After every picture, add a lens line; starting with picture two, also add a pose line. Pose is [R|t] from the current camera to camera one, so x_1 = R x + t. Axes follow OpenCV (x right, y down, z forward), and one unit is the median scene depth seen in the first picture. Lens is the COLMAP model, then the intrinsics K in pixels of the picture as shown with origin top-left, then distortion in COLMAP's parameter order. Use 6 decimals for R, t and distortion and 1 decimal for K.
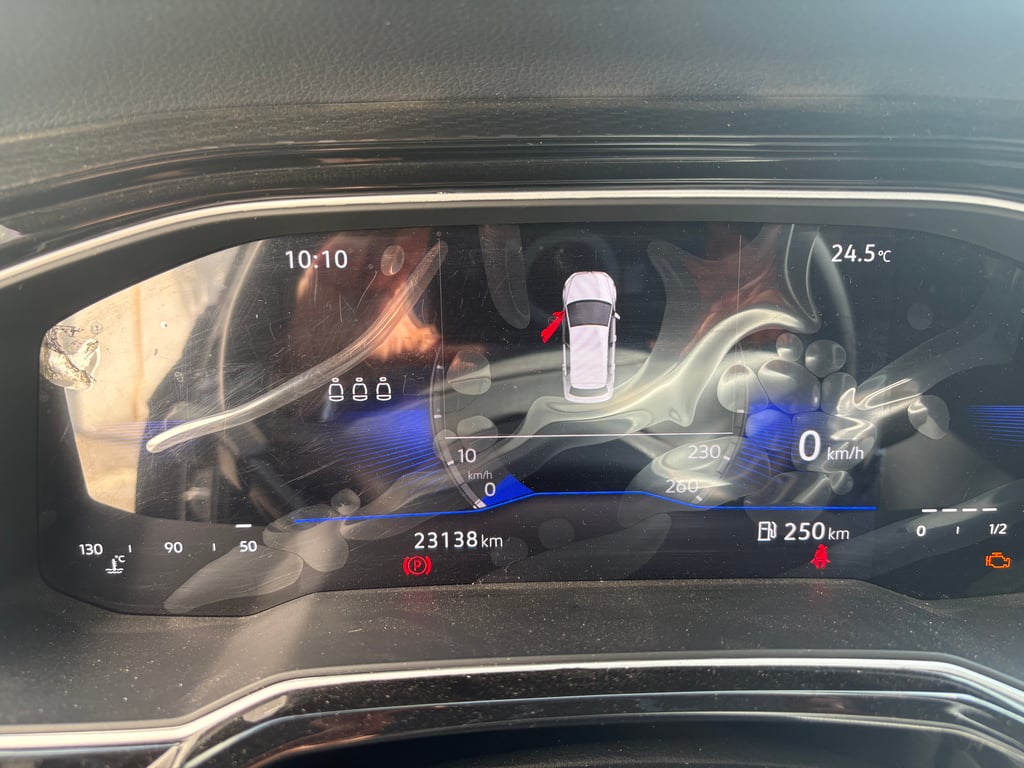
lens RADIAL K [[771.6, 0, 512.2], [0, 771.6, 383.5], [0, 0, 1]] dist [0.031970, -0.001760]
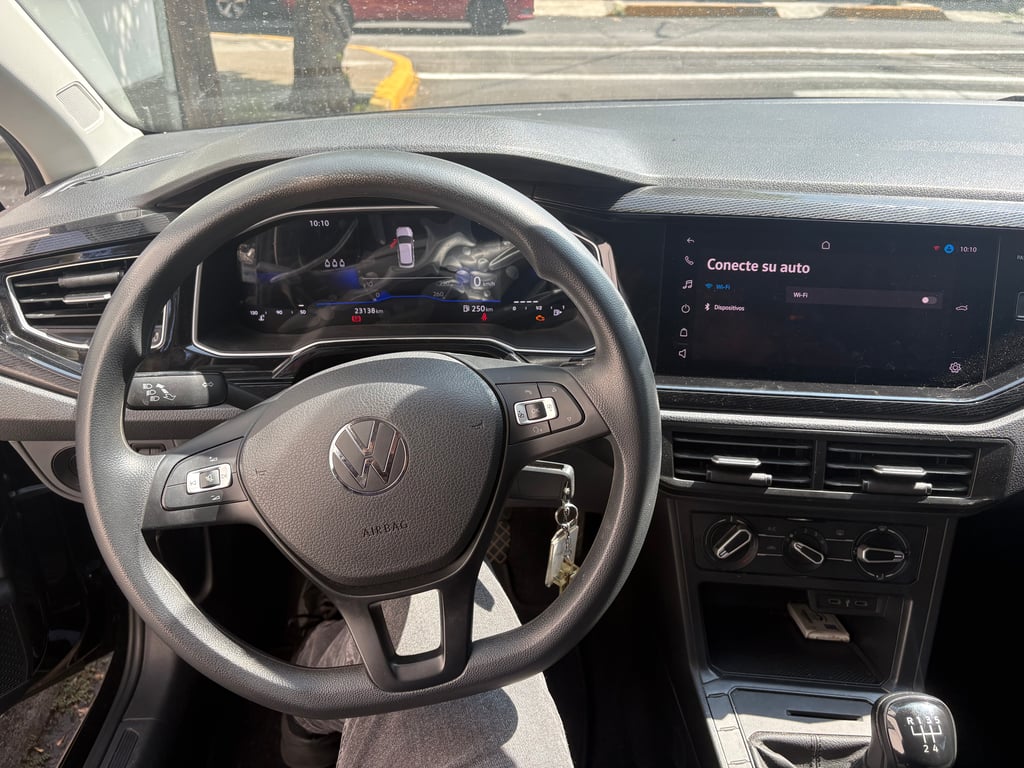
lens RADIAL K [[771.6, 0, 512.2], [0, 771.6, 384.4], [0, 0, 1]] dist [0.031970, -0.001760]
pose [[0.999687, 0.007425, -0.023890, 0.596395], [-0.001519, 0.971196, 0.238278, -0.260370], [0.024971, -0.238167, 0.970903, -2.133120]]
